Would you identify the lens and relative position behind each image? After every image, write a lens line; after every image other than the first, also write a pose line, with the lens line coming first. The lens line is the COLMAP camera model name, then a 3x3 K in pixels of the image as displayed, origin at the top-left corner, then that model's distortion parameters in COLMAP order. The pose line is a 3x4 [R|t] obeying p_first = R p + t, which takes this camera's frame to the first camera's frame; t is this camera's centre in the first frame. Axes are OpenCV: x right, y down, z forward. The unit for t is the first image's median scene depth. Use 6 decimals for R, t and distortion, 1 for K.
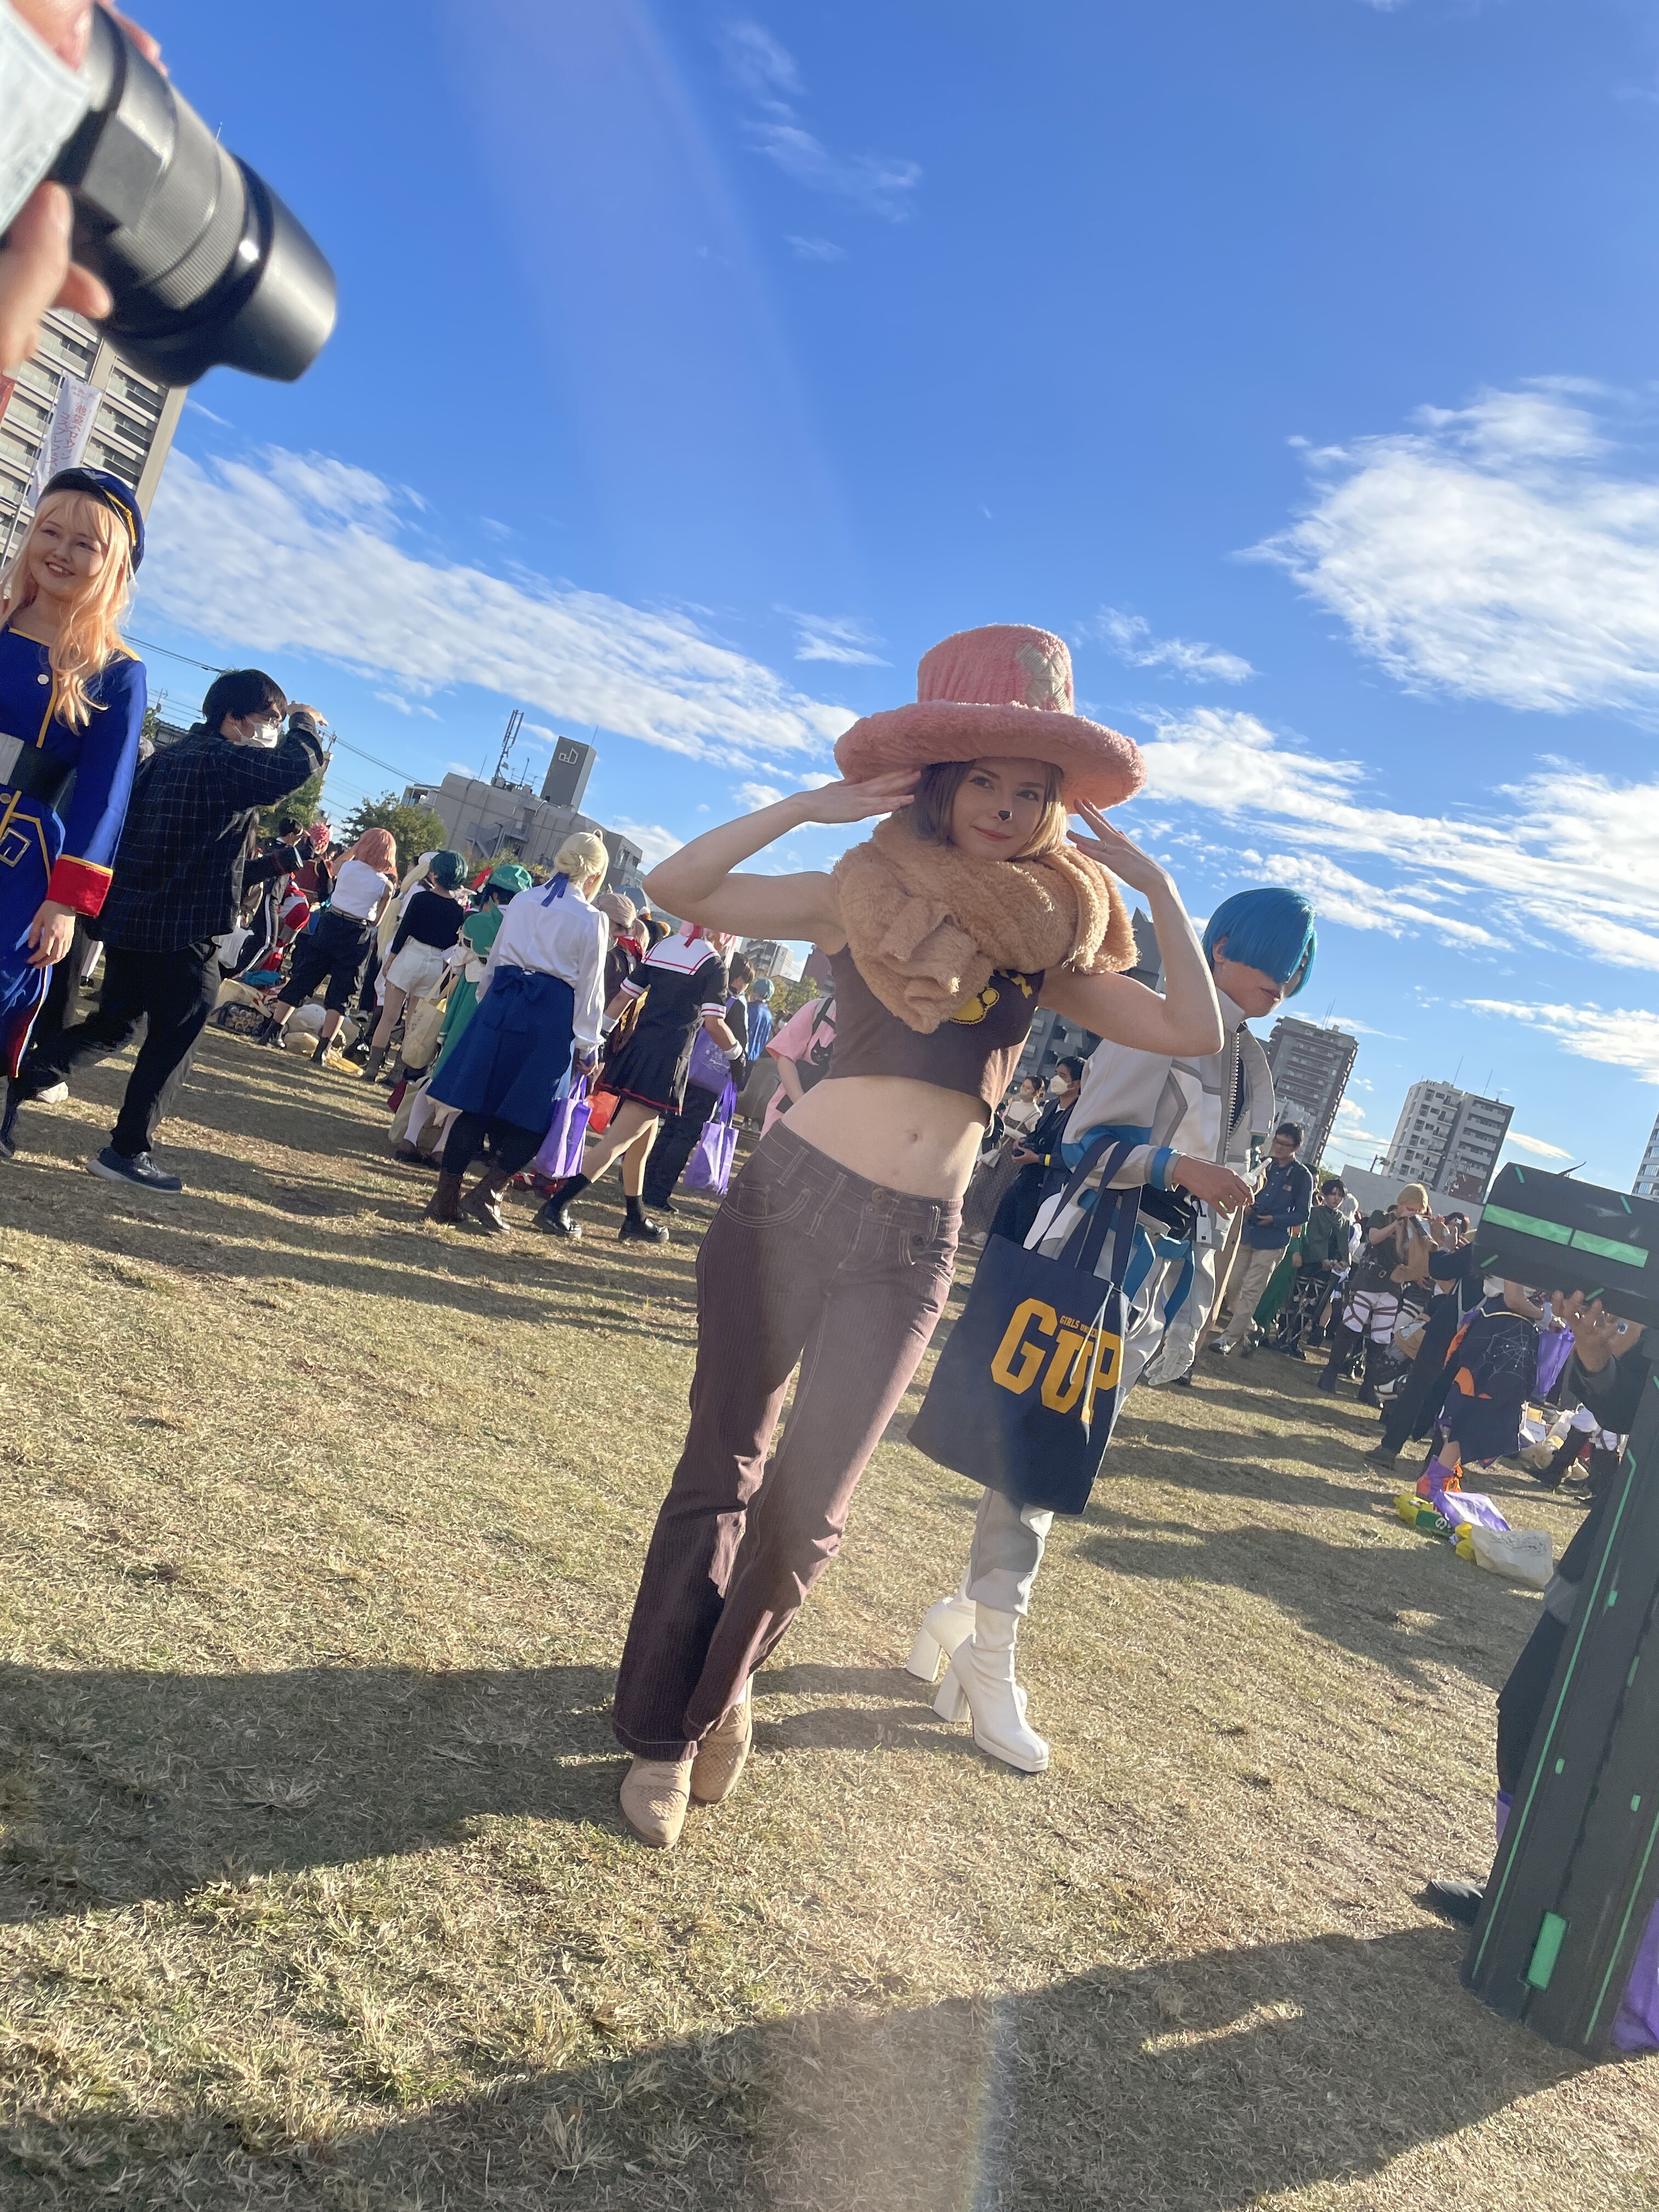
lens RADIAL K [[1703.6, 0, 830.6], [0, 1703.6, 1069.9], [0, 0, 1]] dist [0.085164, -0.109759]
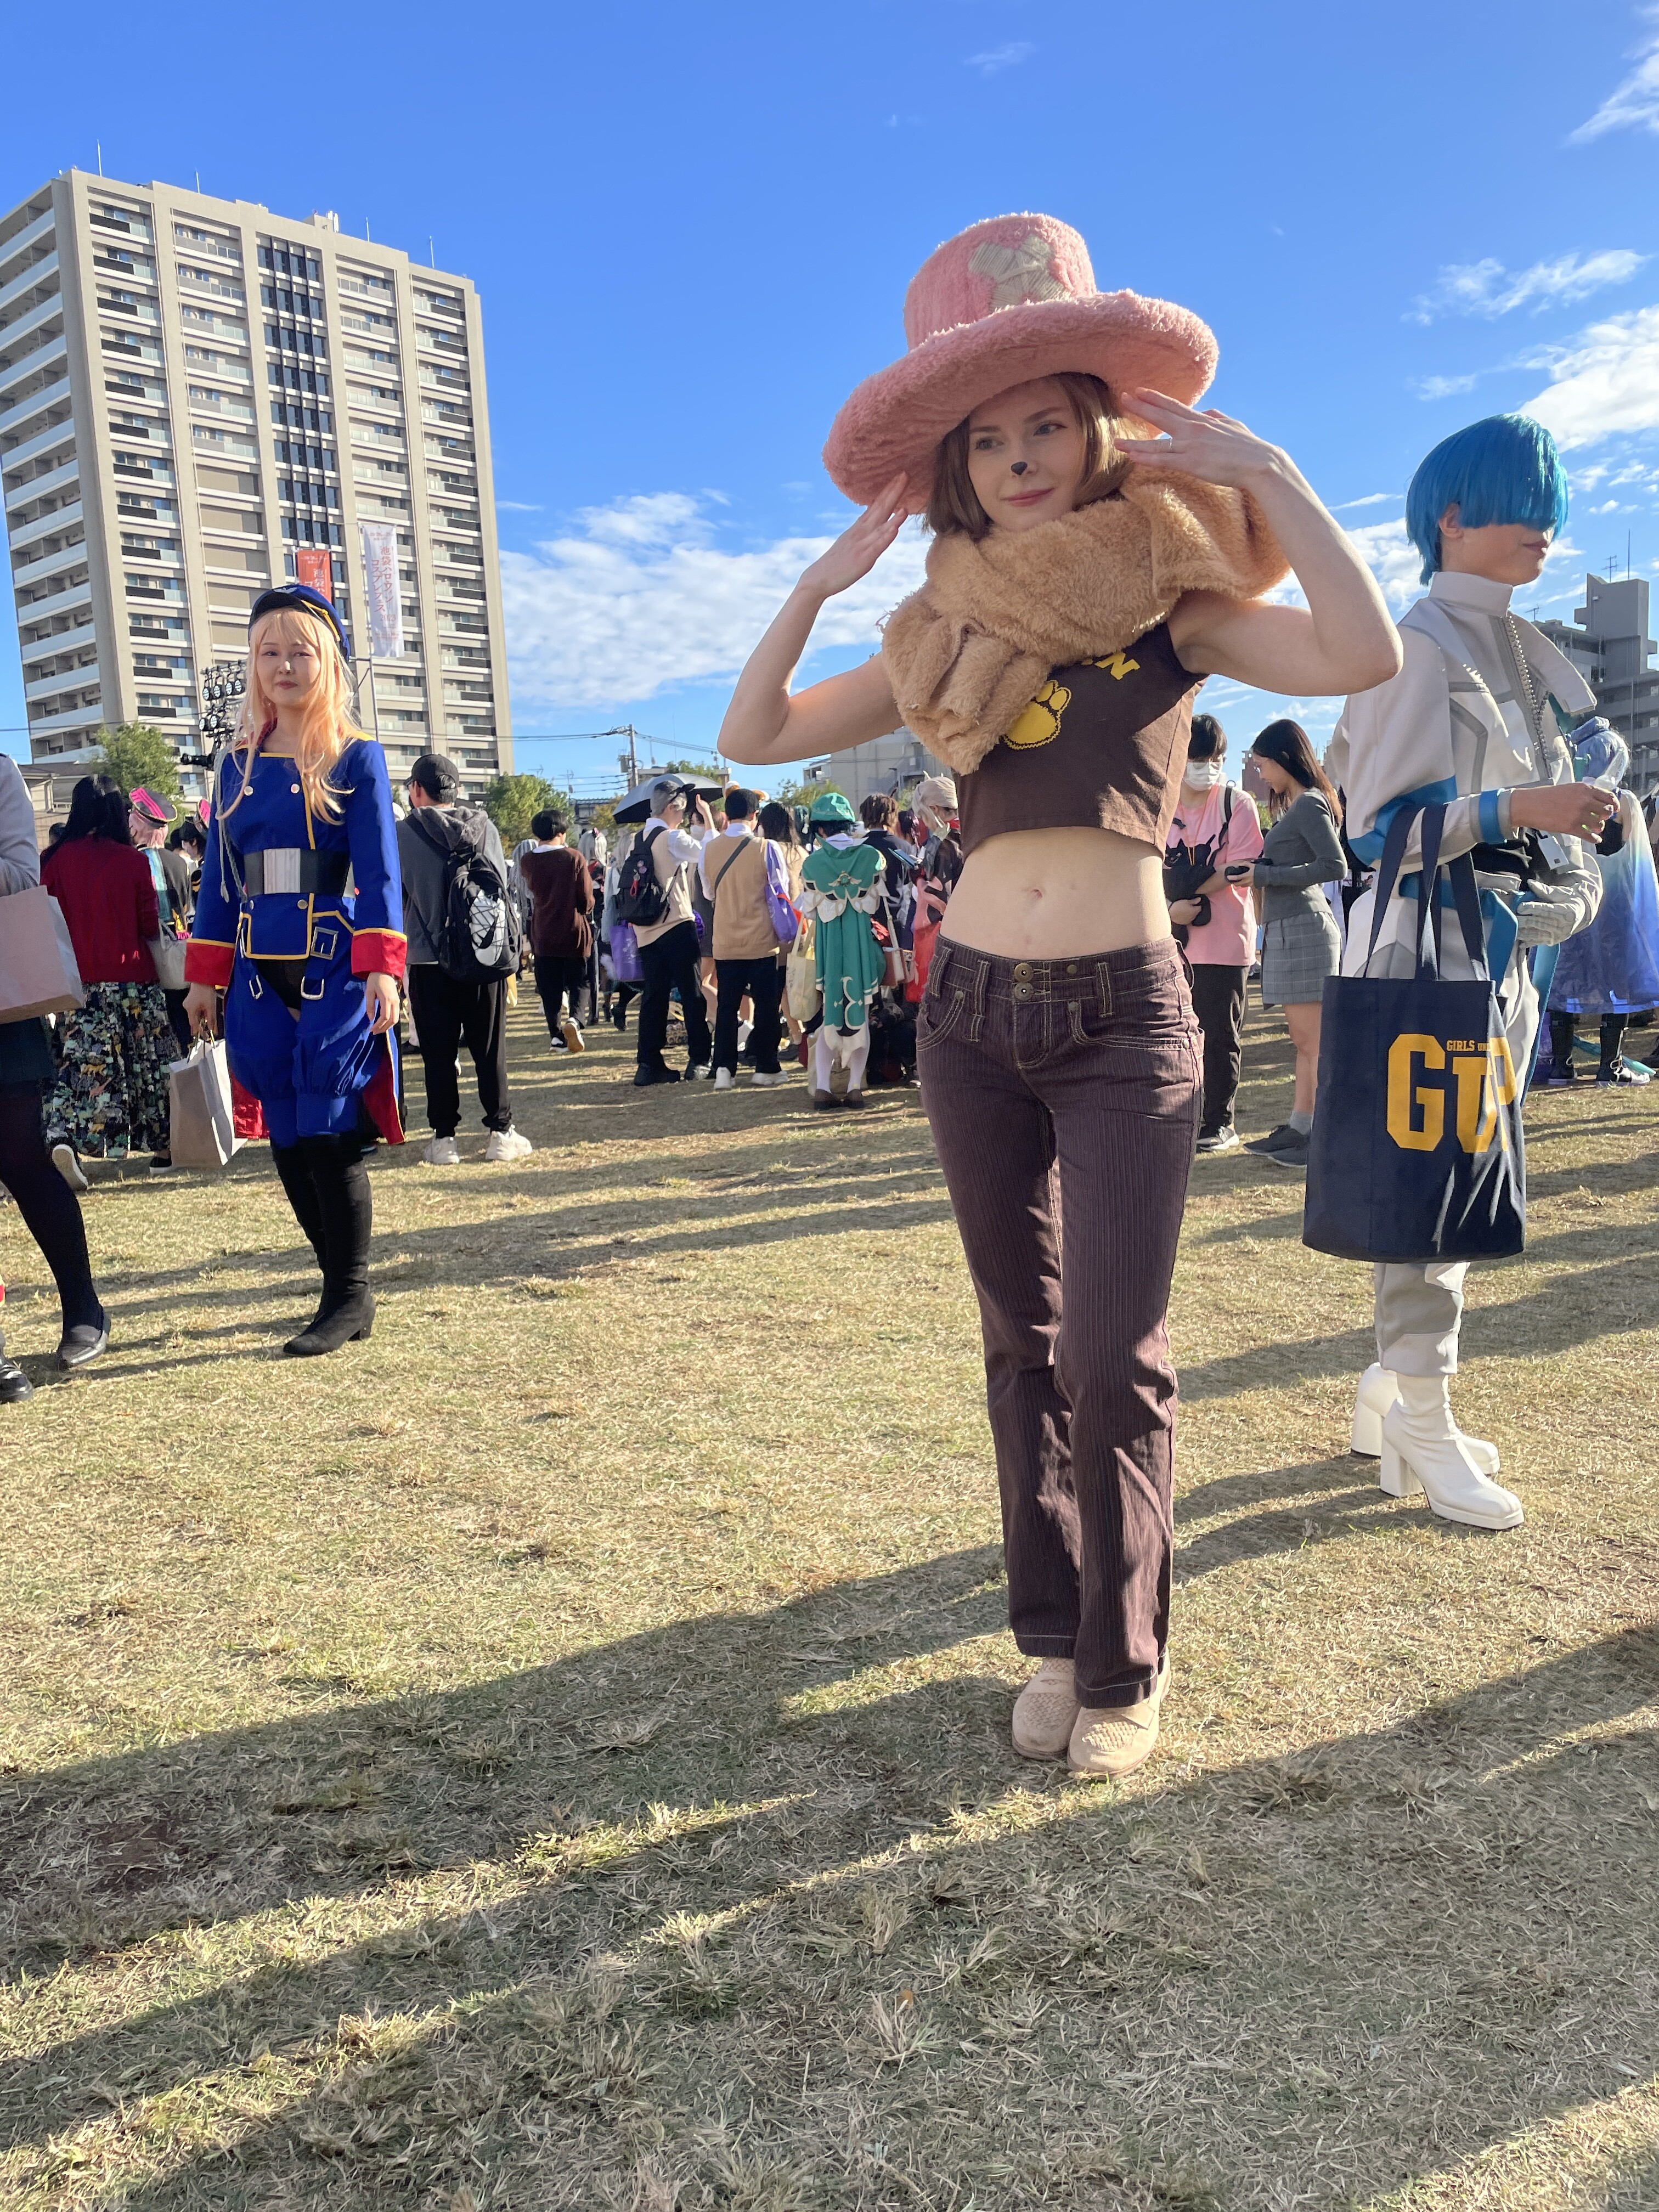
lens RADIAL K [[1699.6, 0, 790.4], [0, 1699.6, 1114.6], [0, 0, 1]] dist [0.091226, -0.123849]
pose [[0.892135, -0.321452, -0.317434, 0.130981], [0.346500, 0.937737, 0.024217, 0.061659], [0.289885, -0.131596, 0.947971, 0.090106]]
